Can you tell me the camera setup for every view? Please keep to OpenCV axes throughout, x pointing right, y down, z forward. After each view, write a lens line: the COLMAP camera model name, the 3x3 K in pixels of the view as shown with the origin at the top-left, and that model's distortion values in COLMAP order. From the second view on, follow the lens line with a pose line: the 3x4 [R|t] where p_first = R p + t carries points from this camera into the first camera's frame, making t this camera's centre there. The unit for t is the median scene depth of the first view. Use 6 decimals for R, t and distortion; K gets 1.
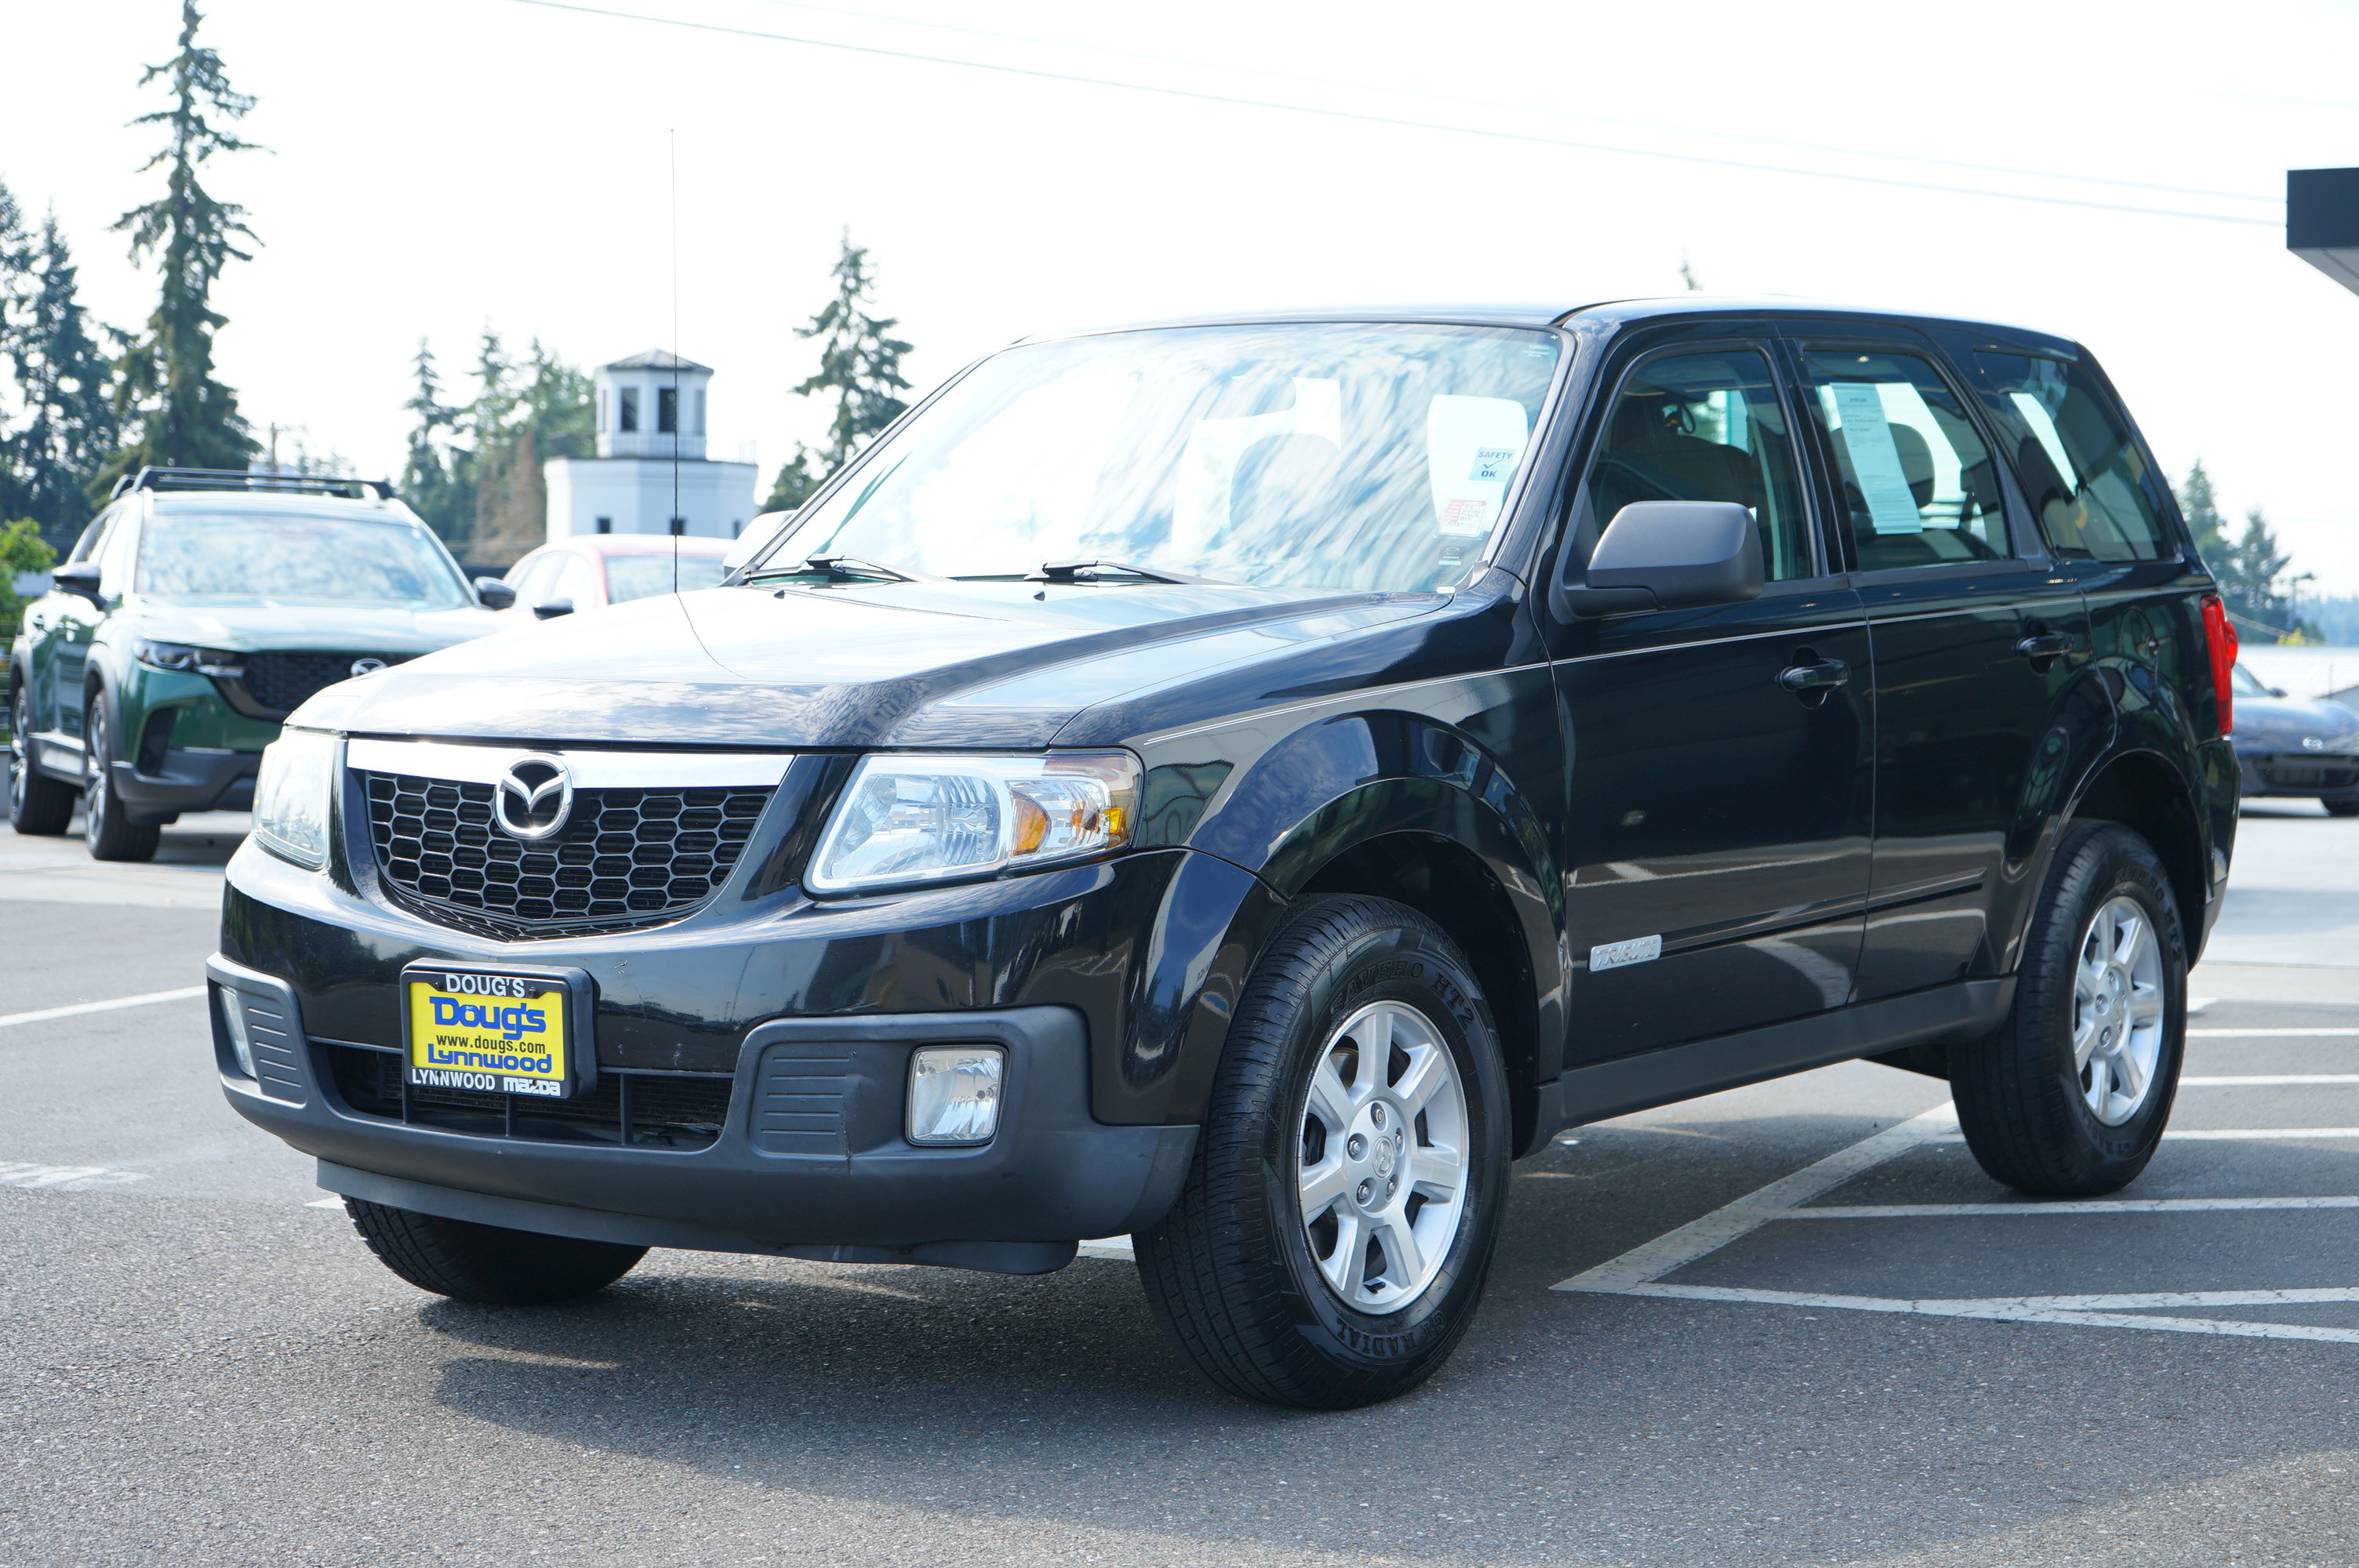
lens RADIAL K [[4246.7, 0, 1175.8], [0, 4246.7, 802.2], [0, 0, 1]] dist [-0.011279, 0.000000]
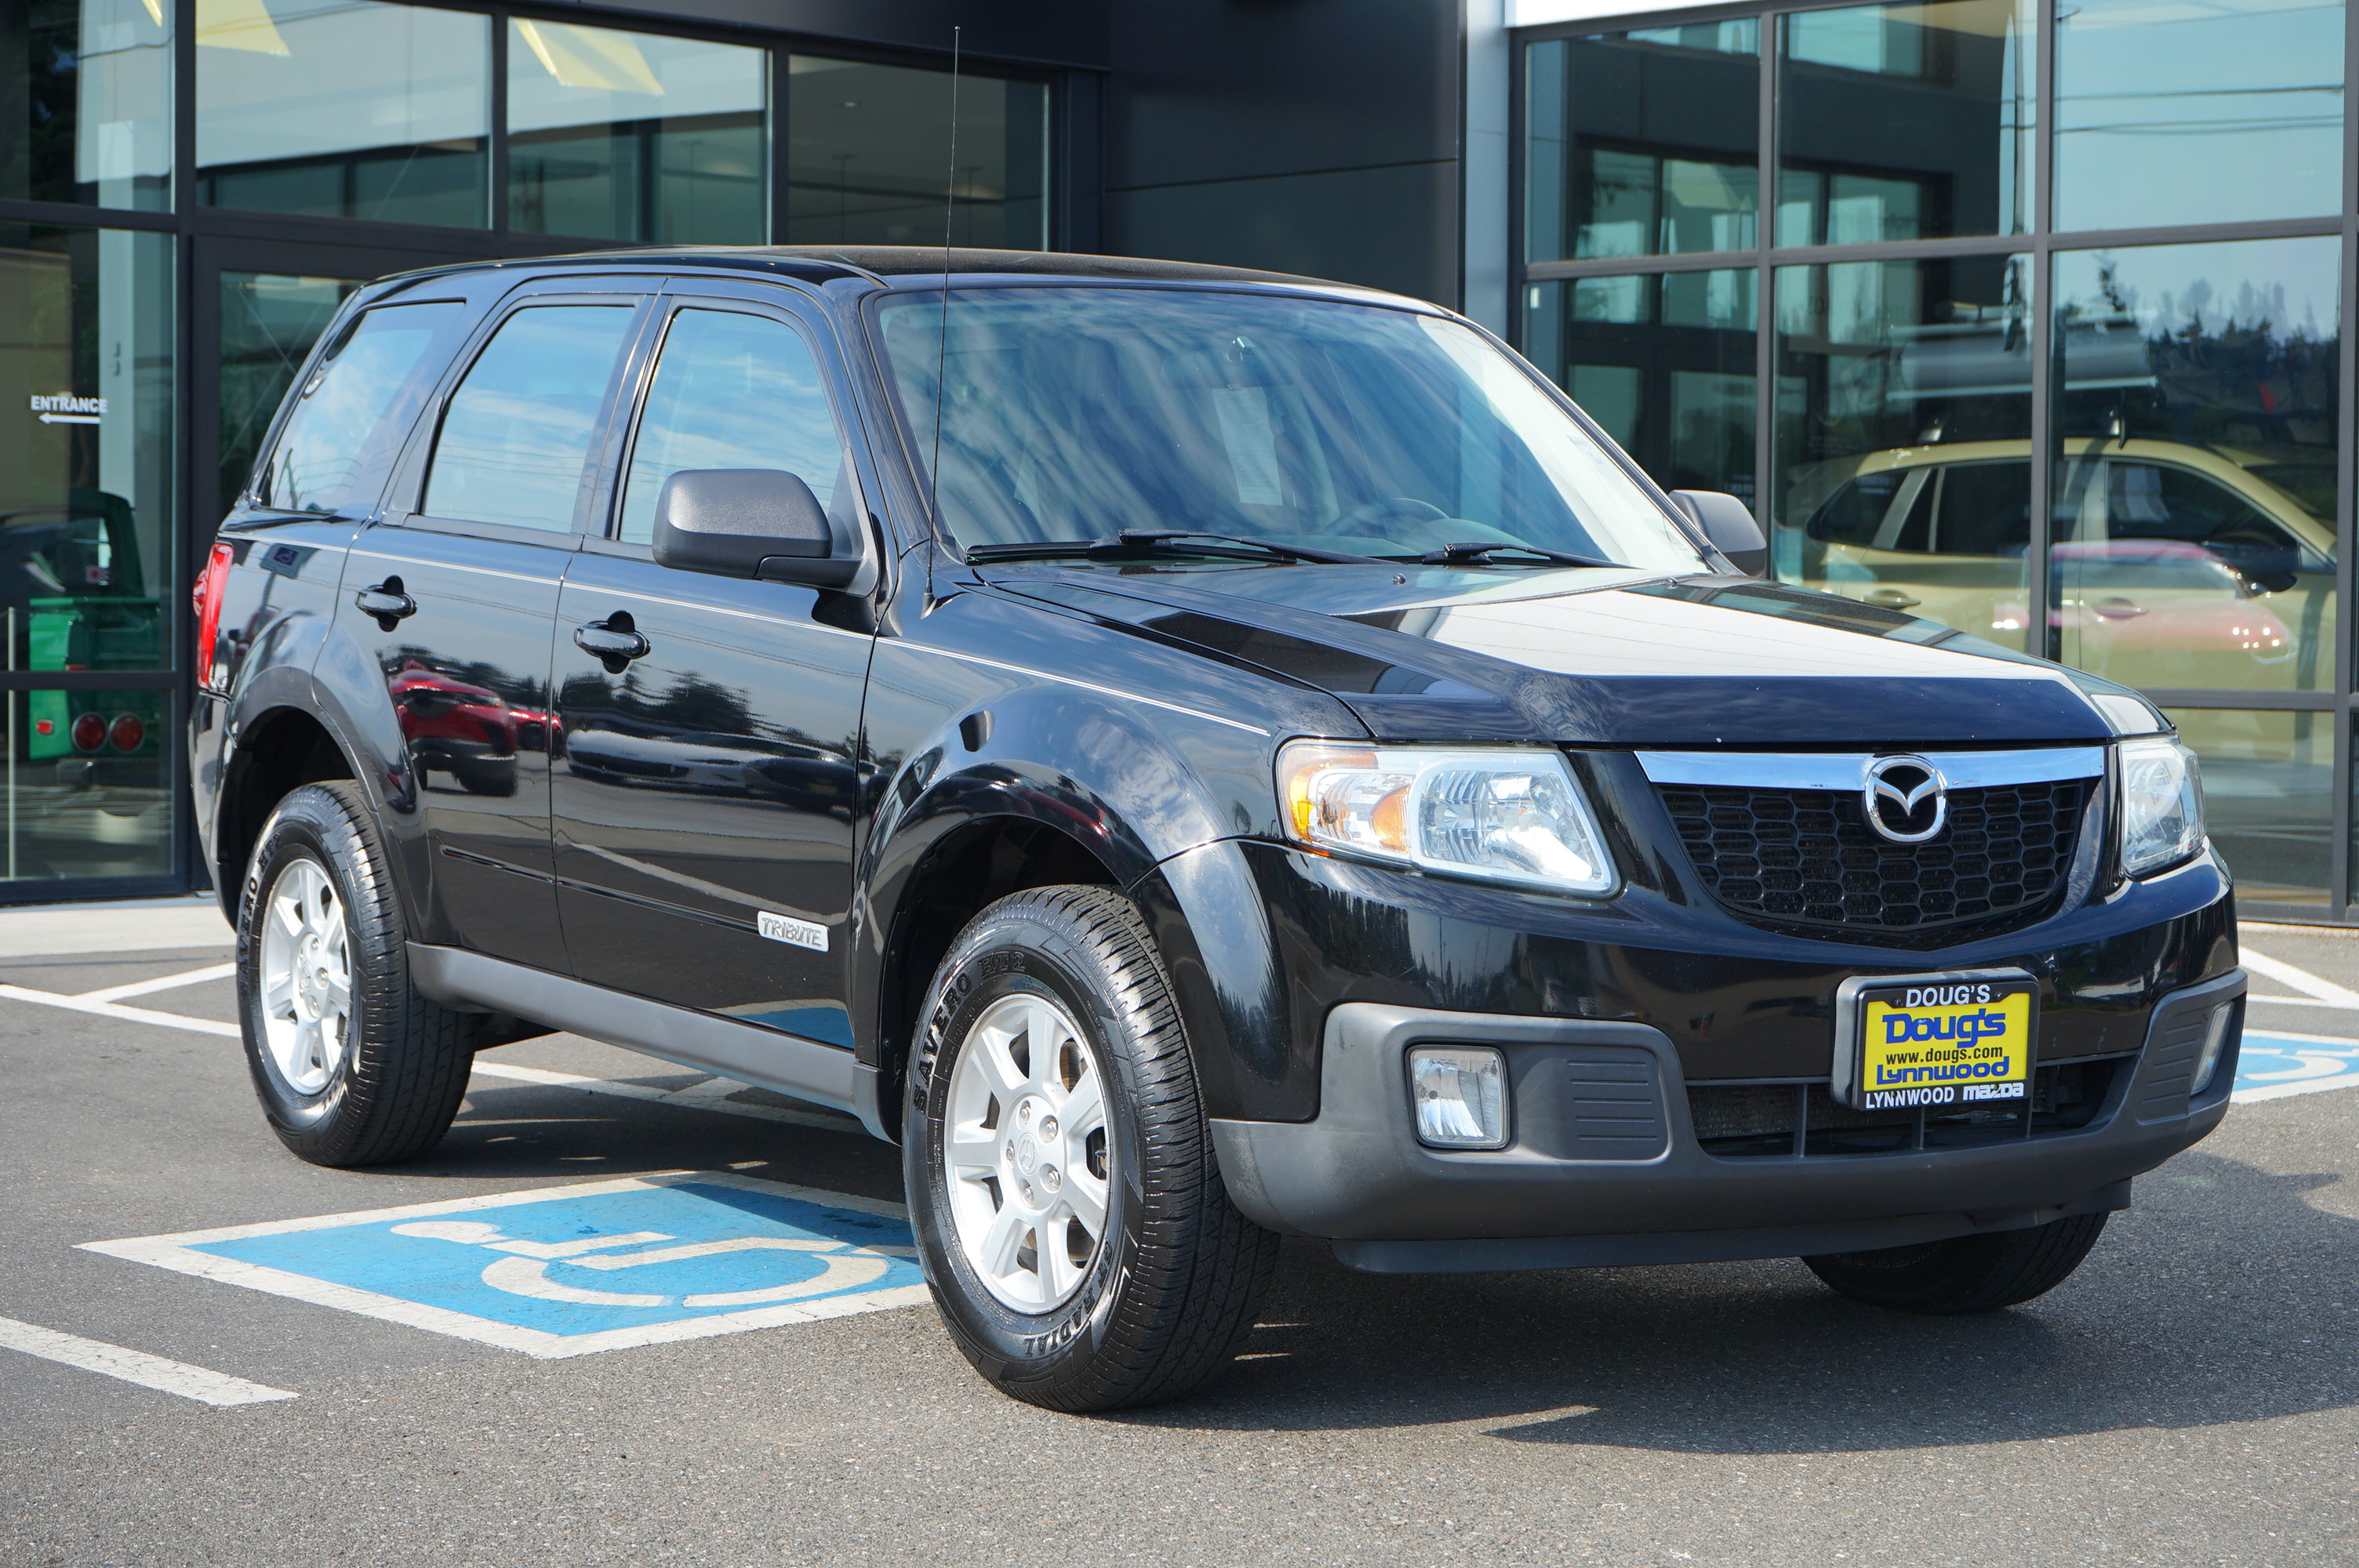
lens RADIAL K [[4246.7, 0, 1170.4], [0, 4246.7, 778.5], [0, 0, 1]] dist [-0.011279, 0.000000]
pose [[0.366057, -0.052397, 0.929116, -1.094581], [0.020468, 0.998625, 0.048253, -0.055793], [-0.930368, 0.001354, 0.366626, 0.778815]]
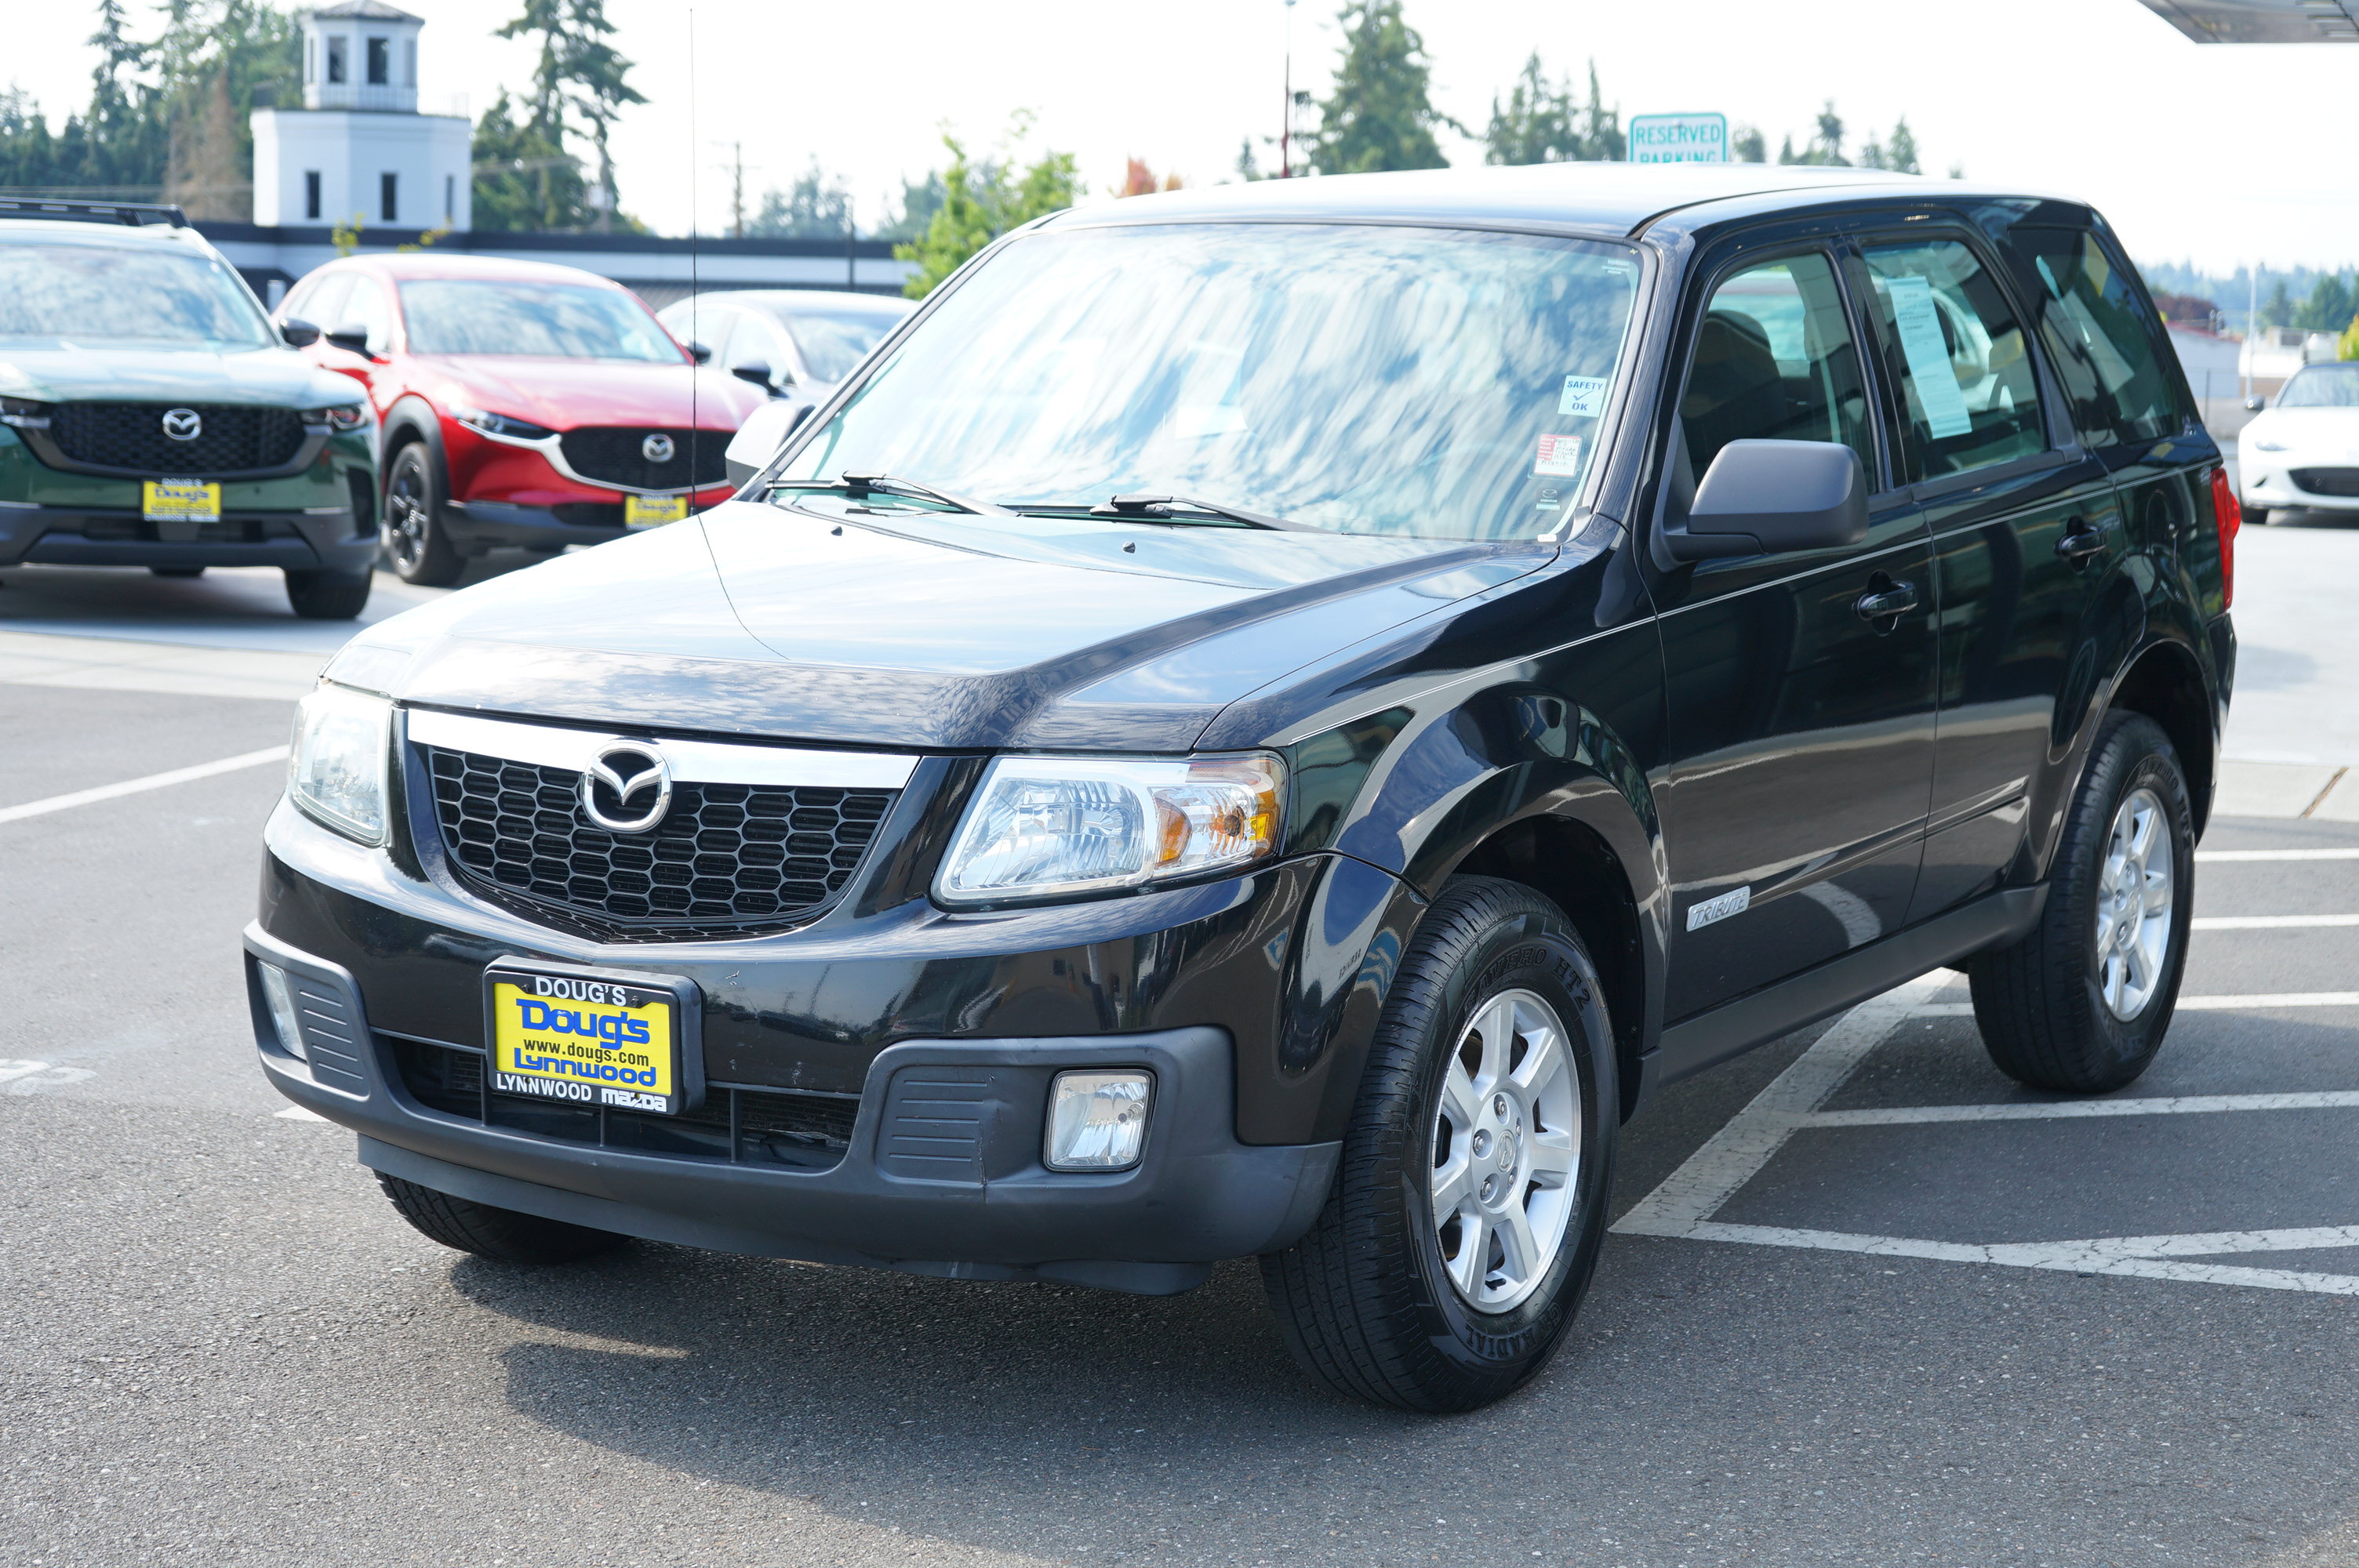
lens RADIAL K [[4246.7, 0, 1173.5], [0, 4246.7, 792.6], [0, 0, 1]] dist [-0.011279, 0.000000]
pose [[0.997636, -0.000316, 0.068712, -0.092561], [-0.005171, 0.996808, 0.079664, -0.073881], [-0.068518, -0.079831, 0.994451, 0.054433]]
